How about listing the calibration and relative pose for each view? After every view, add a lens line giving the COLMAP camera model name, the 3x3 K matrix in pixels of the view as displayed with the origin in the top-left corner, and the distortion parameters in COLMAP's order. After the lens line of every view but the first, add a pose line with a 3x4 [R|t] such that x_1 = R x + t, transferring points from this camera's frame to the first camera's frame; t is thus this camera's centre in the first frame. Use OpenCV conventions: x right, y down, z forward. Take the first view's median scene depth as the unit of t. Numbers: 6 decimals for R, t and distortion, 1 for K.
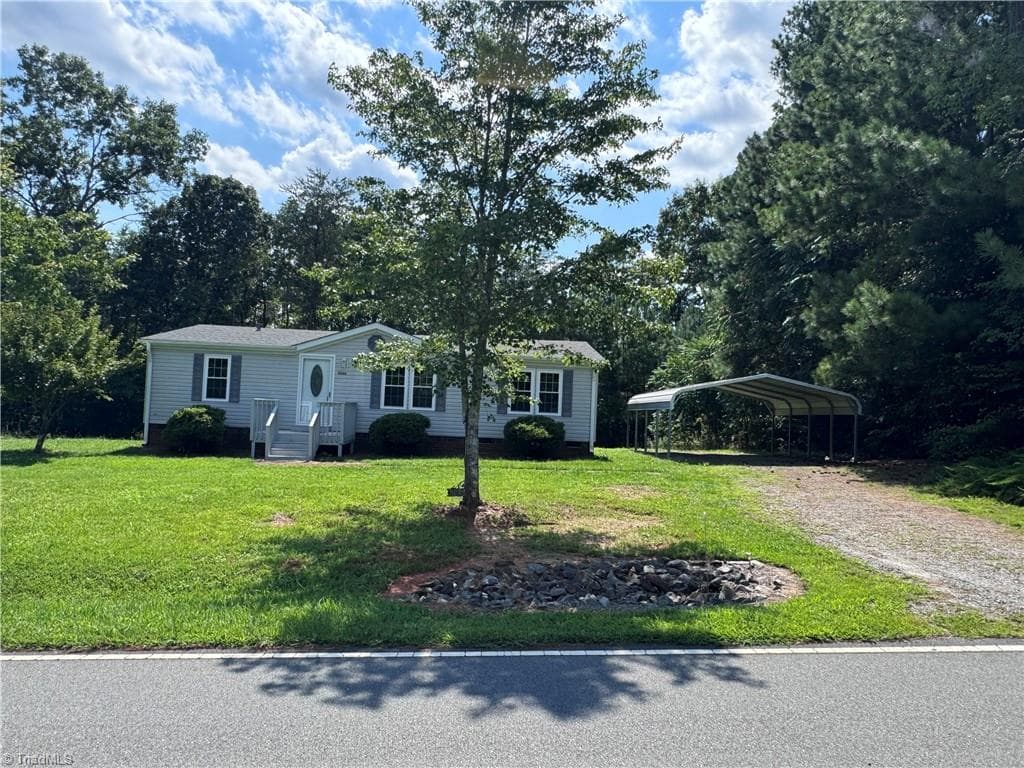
lens RADIAL K [[720.7, 0, 507.2], [0, 720.7, 386.9], [0, 0, 1]] dist [-0.008039, -0.001883]
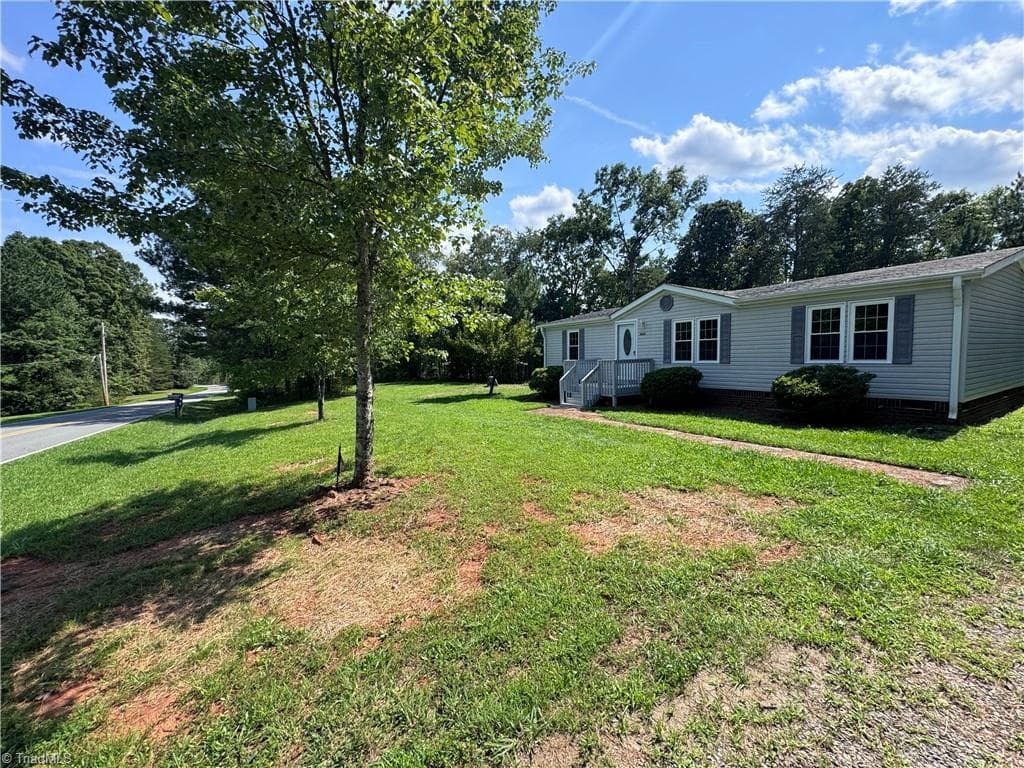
lens RADIAL K [[408.6, 0, 512.0], [0, 408.6, 384.0], [0, 0, 1]] dist [-0.003388, 0.000113]
pose [[0.501340, 0.005399, -0.865233, 0.234445], [0.062606, 0.997133, 0.042497, 0.020348], [0.862982, -0.075474, 0.499565, 0.483928]]
